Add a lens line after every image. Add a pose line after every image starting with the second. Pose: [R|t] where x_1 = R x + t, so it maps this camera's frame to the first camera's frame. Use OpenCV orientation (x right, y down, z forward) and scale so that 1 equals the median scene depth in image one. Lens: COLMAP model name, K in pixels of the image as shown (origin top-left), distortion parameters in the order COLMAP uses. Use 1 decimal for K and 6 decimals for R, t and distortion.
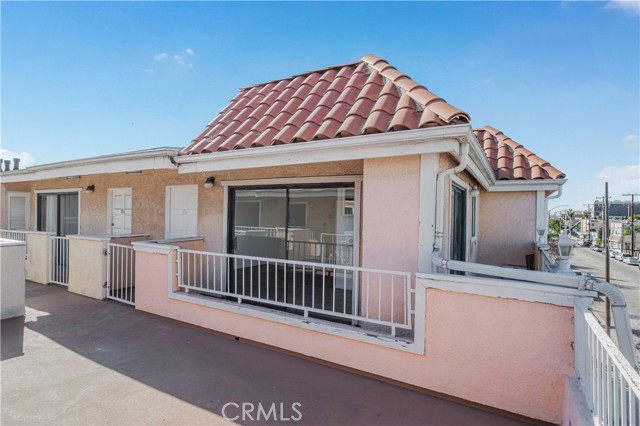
lens RADIAL K [[334.2, 0, 318.7], [0, 334.2, 211.6], [0, 0, 1]] dist [-0.005250, 0.002084]
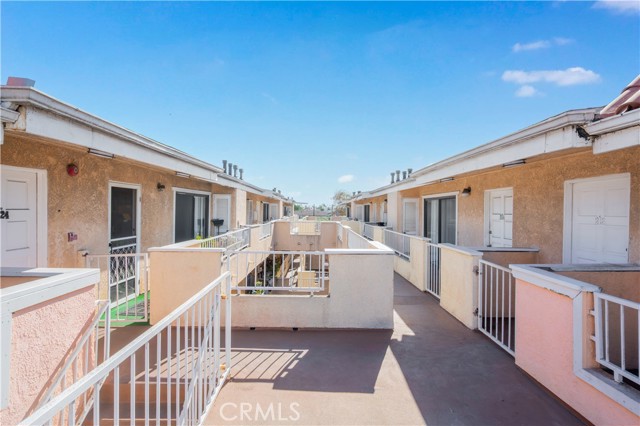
lens RADIAL K [[334.2, 0, 305.2], [0, 334.2, 211.5], [0, 0, 1]] dist [-0.005250, 0.002084]
pose [[0.473973, -0.003559, -0.880532, -0.139713], [-0.002943, 0.999980, -0.005626, -0.010797], [0.880535, 0.005258, 0.473953, 0.273708]]
